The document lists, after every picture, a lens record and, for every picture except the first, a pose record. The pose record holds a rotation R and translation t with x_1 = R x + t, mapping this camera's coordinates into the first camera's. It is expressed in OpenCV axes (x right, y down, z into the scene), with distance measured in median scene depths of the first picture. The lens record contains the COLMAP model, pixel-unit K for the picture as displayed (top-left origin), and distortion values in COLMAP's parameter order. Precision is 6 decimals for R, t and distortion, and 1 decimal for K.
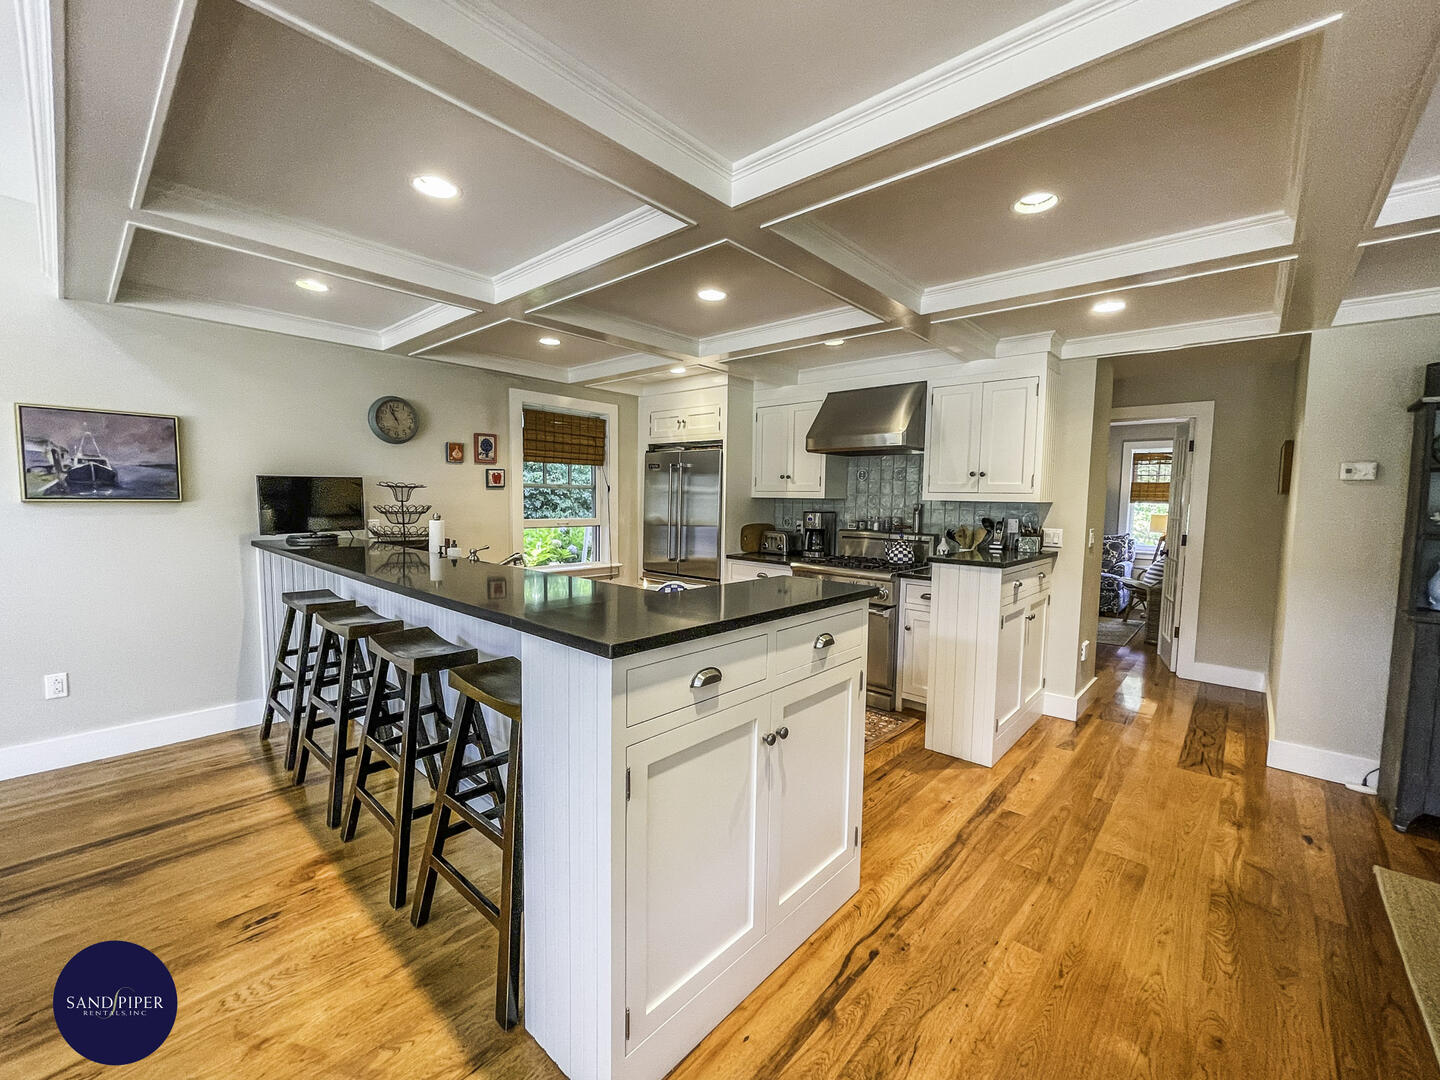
lens RADIAL K [[590.8, 0, 720.0], [0, 590.8, 540.0], [0, 0, 1]] dist [0.003009, 0.000129]
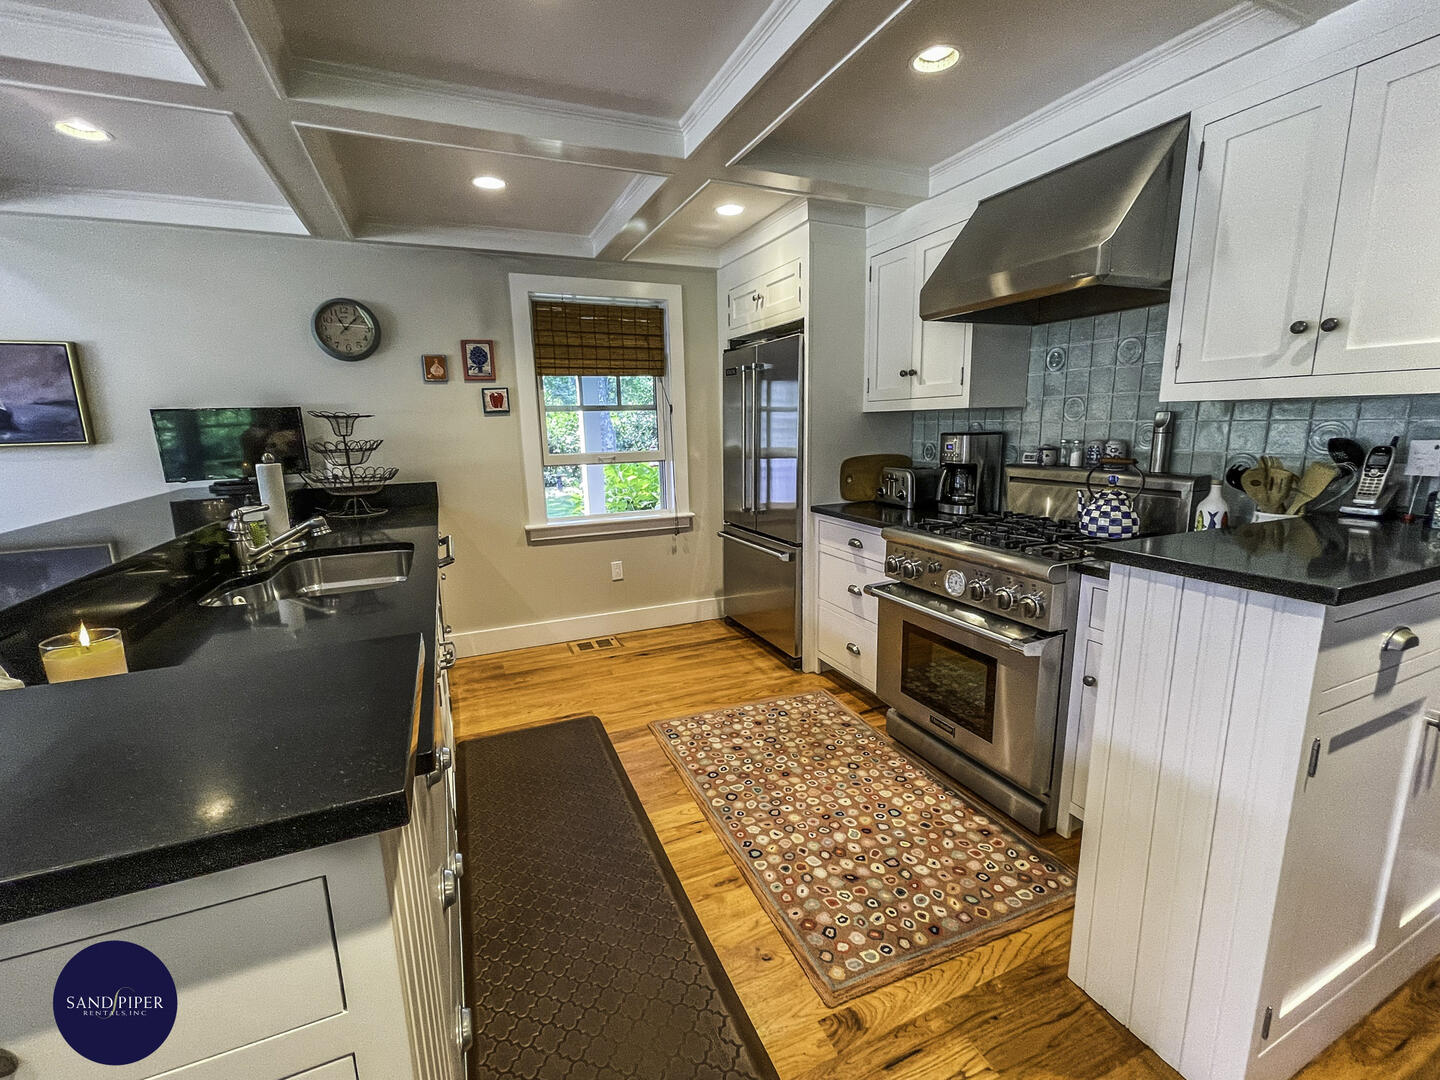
lens RADIAL K [[625.1, 0, 720.0], [0, 625.1, 540.0], [0, 0, 1]] dist [0.002495, 0.000616]
pose [[0.912728, 0.040850, -0.406520, 0.211188], [0.006824, 0.993326, 0.115137, -0.017933], [0.408510, -0.107863, 0.906358, 0.377896]]
